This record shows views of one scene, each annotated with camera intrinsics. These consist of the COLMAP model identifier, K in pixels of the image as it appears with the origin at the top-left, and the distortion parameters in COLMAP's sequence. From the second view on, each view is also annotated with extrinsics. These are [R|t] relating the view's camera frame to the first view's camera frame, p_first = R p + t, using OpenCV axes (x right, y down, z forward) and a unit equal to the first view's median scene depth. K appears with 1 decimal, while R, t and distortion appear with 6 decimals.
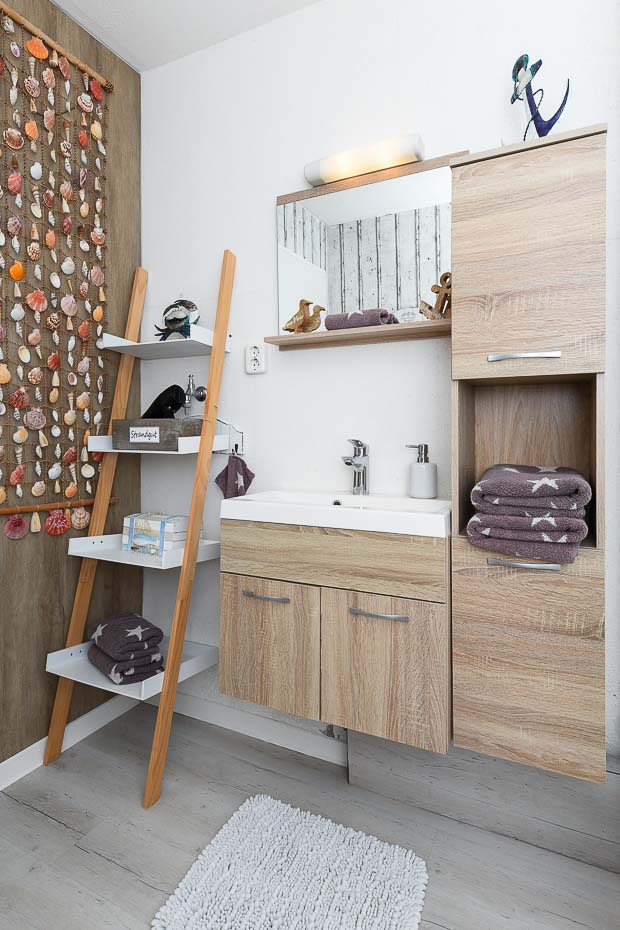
lens RADIAL K [[511.3, 0, 303.5], [0, 511.3, 435.7], [0, 0, 1]] dist [0.002496, -0.001651]
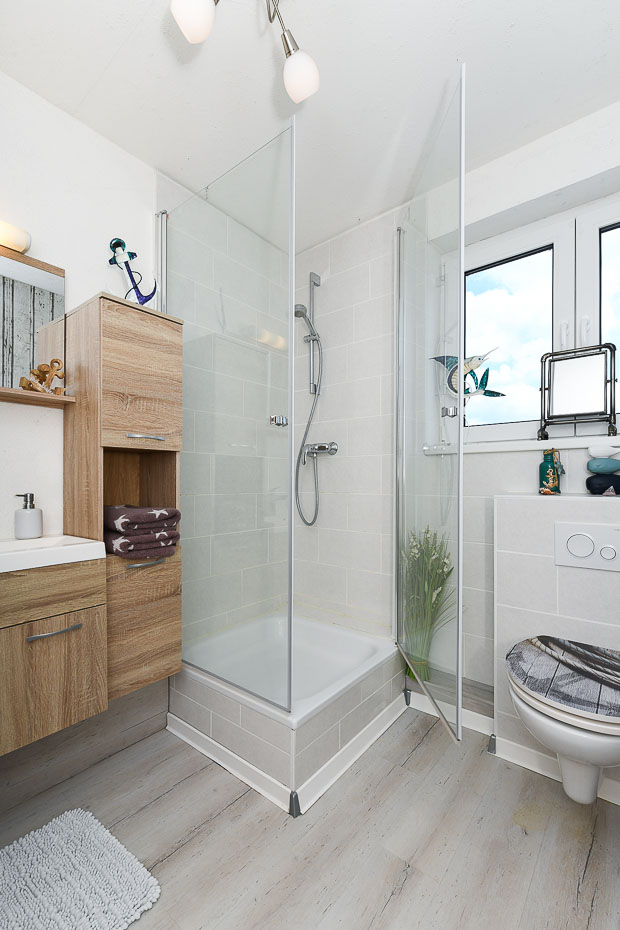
lens RADIAL K [[425.7, 0, 296.3], [0, 425.7, 480.6], [0, 0, 1]] dist [0.001212, -0.000473]
pose [[0.210526, 0.000189, 0.977588, -0.761302], [0.005994, 0.999981, -0.001484, -0.009664], [-0.977570, 0.006172, 0.210521, 0.226875]]
